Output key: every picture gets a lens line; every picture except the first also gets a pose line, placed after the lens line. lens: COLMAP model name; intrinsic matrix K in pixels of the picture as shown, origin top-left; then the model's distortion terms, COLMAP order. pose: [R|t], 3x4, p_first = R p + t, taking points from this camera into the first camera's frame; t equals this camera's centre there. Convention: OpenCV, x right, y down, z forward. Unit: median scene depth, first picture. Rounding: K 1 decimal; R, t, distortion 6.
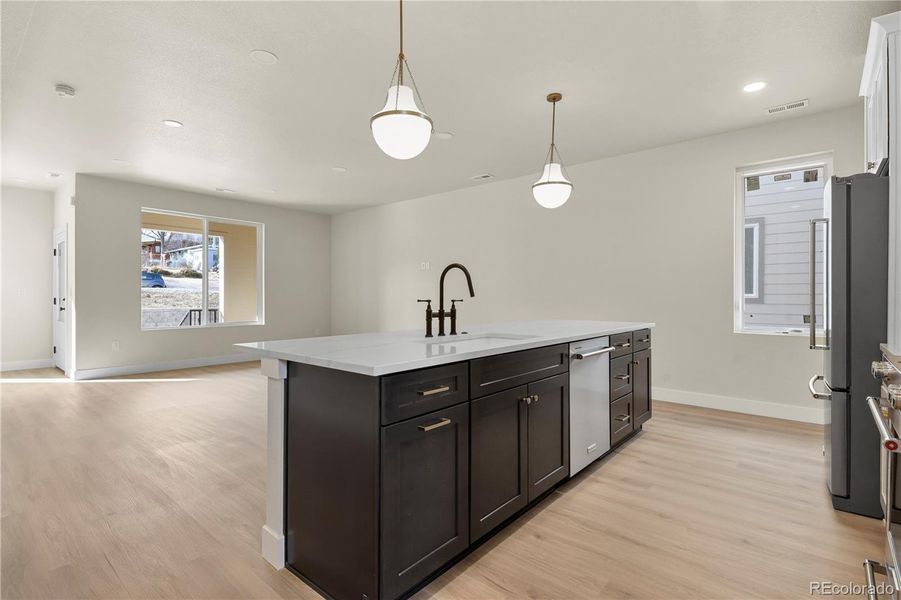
lens RADIAL K [[430.0, 0, 452.9], [0, 430.0, 295.2], [0, 0, 1]] dist [0.032151, -0.022514]
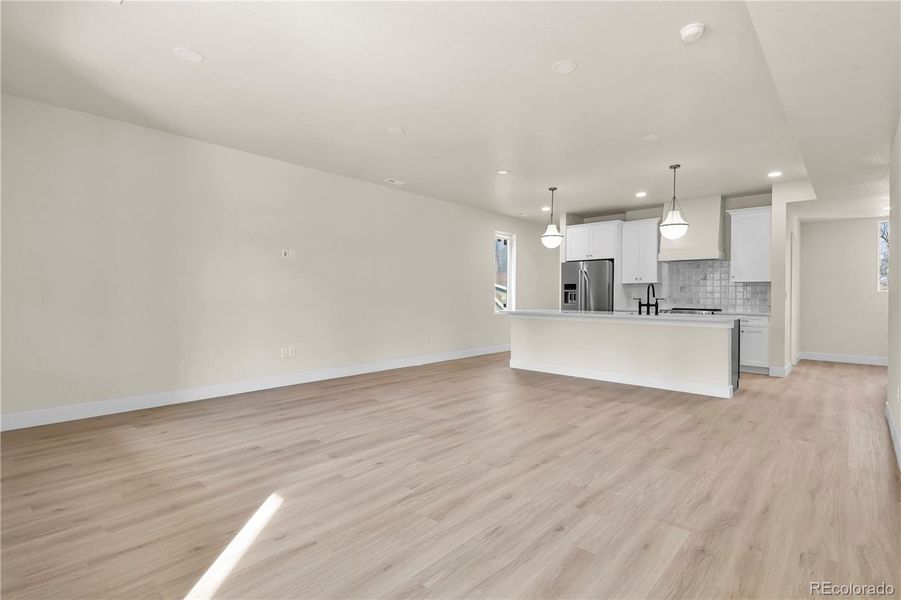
lens RADIAL K [[430.0, 0, 452.9], [0, 430.0, 295.2], [0, 0, 1]] dist [0.032151, -0.022514]
pose [[0.023276, 0.000283, 0.999729, -2.275984], [-0.007884, 0.999969, -0.000099, 0.000410], [-0.999698, -0.007880, 0.023278, 1.935979]]
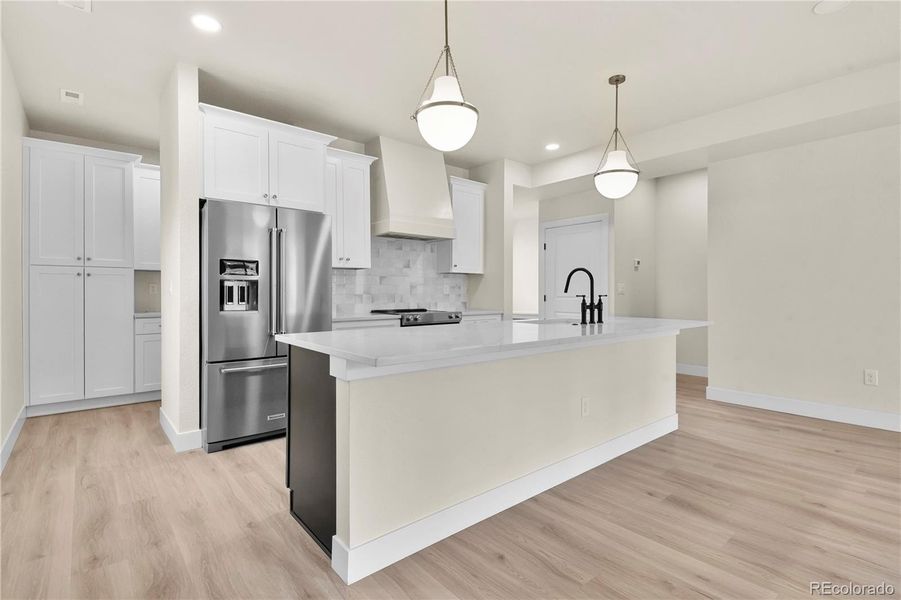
lens RADIAL K [[430.0, 0, 452.9], [0, 430.0, 295.2], [0, 0, 1]] dist [0.032151, -0.022514]
pose [[-0.988460, -0.001939, 0.151469, 0.151547], [-0.001563, 0.999995, 0.002602, 0.007054], [-0.151474, 0.002335, -0.988459, 2.261669]]
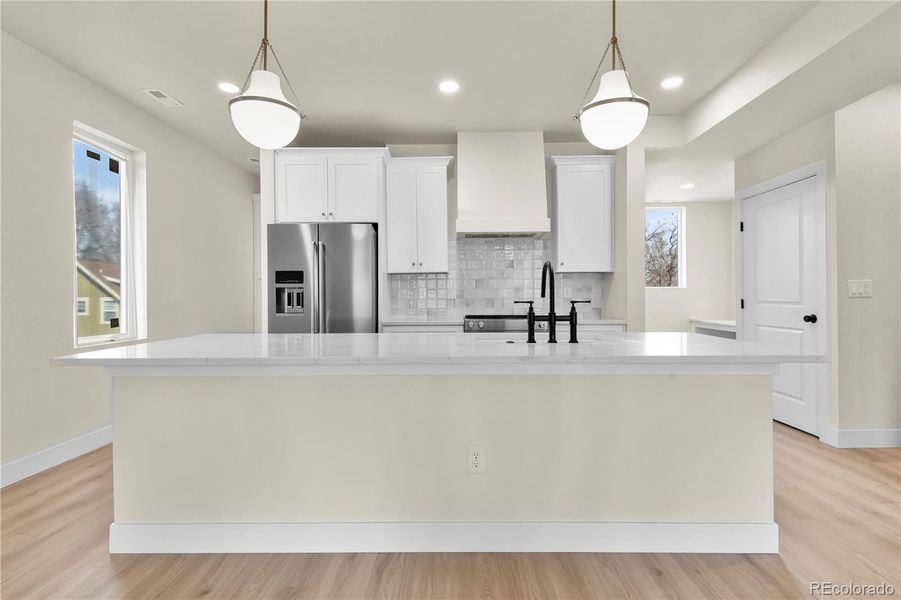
lens RADIAL K [[434.3, 0, 454.3], [0, 434.3, 298.4], [0, 0, 1]] dist [0.034218, -0.015870]
pose [[-0.646986, -0.001225, 0.762501, -0.570065], [0.002941, 0.999987, 0.004102, 0.000119], [-0.762496, 0.004897, -0.646974, 1.678745]]
